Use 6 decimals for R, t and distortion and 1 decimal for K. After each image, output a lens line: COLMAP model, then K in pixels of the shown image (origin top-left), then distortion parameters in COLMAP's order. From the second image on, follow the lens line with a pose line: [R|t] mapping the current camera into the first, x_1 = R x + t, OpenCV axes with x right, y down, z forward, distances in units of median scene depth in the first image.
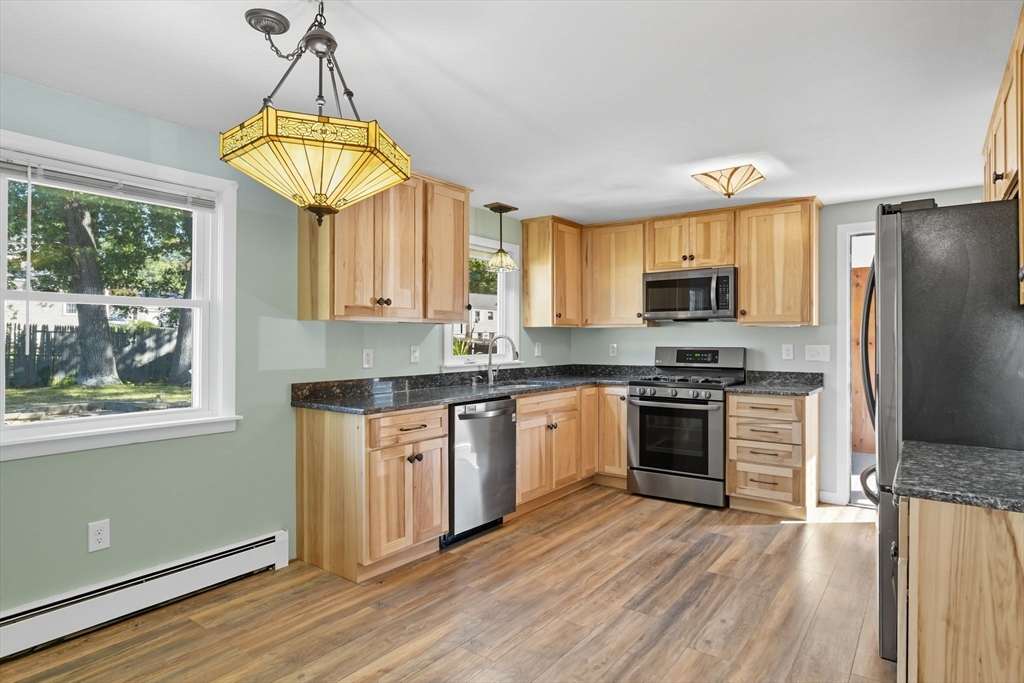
lens RADIAL K [[565.7, 0, 517.9], [0, 565.7, 339.3], [0, 0, 1]] dist [-0.005256, 0.003492]
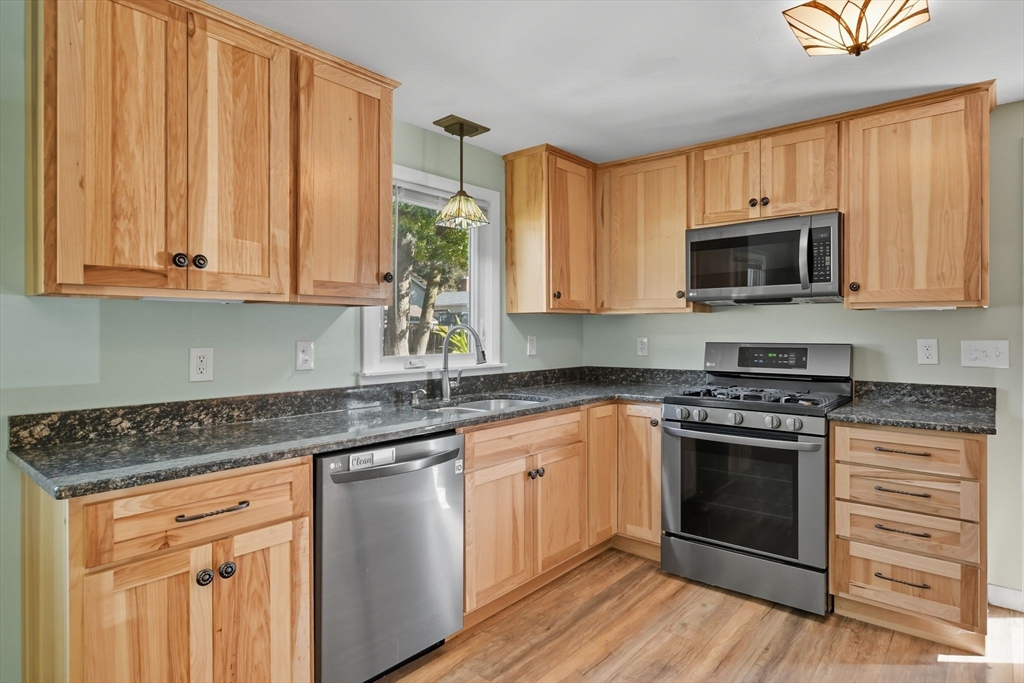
lens RADIAL K [[565.7, 0, 518.3], [0, 565.7, 330.9], [0, 0, 1]] dist [-0.005256, 0.003492]
pose [[0.997540, -0.000792, -0.070092, 0.086284], [0.000788, 1.000000, -0.000088, -0.000358], [0.070092, 0.000032, 0.997541, 0.394329]]
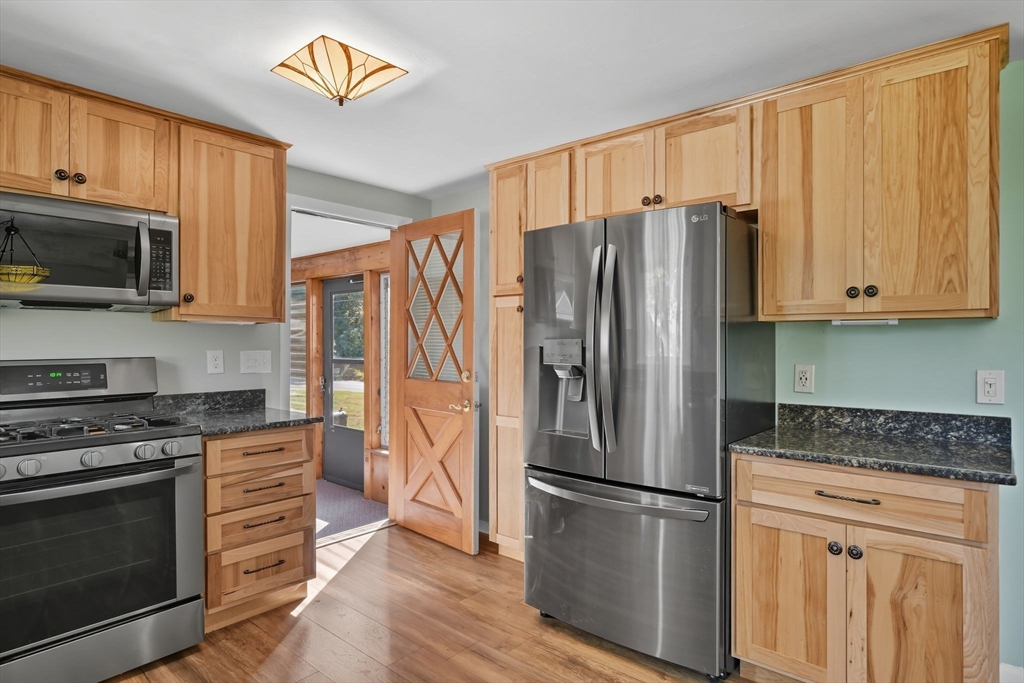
lens RADIAL K [[565.7, 0, 520.3], [0, 565.7, 343.1], [0, 0, 1]] dist [-0.005256, 0.003492]
pose [[0.084297, -0.004898, 0.996429, -0.171114], [0.000740, 0.999988, 0.004853, -0.003108], [-0.996440, 0.000328, 0.084300, 0.643456]]
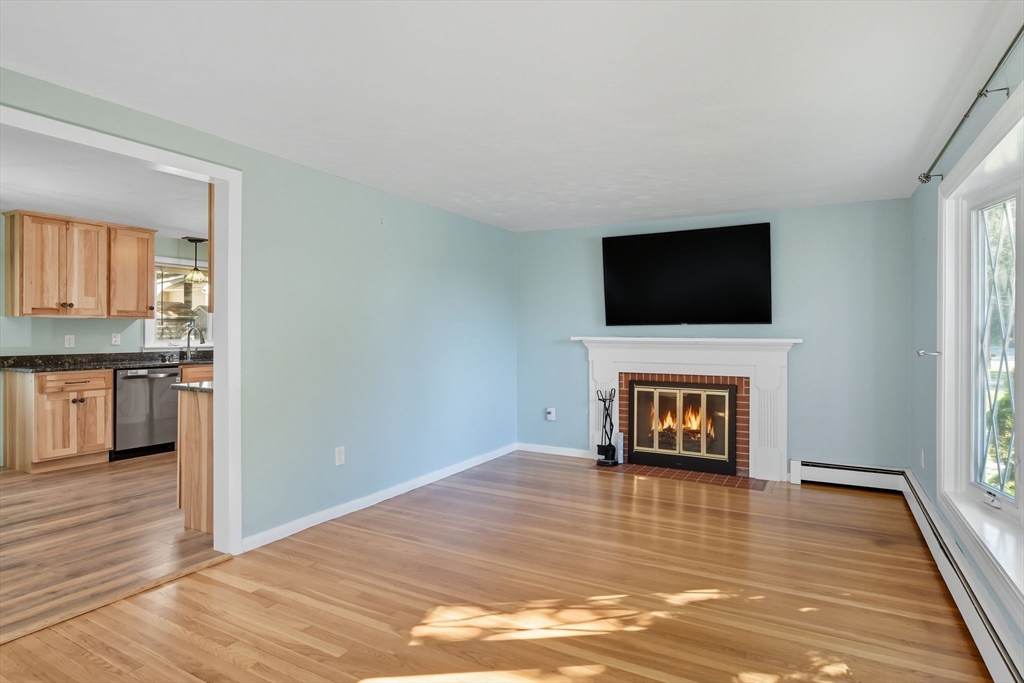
lens RADIAL K [[565.7, 0, 517.1], [0, 565.7, 335.0], [0, 0, 1]] dist [-0.005256, 0.003492]
pose [[0.991385, 0.005111, 0.130878, 0.652014], [-0.005747, 0.999973, 0.004487, 0.002827], [-0.130852, -0.005200, 0.991388, -0.599813]]
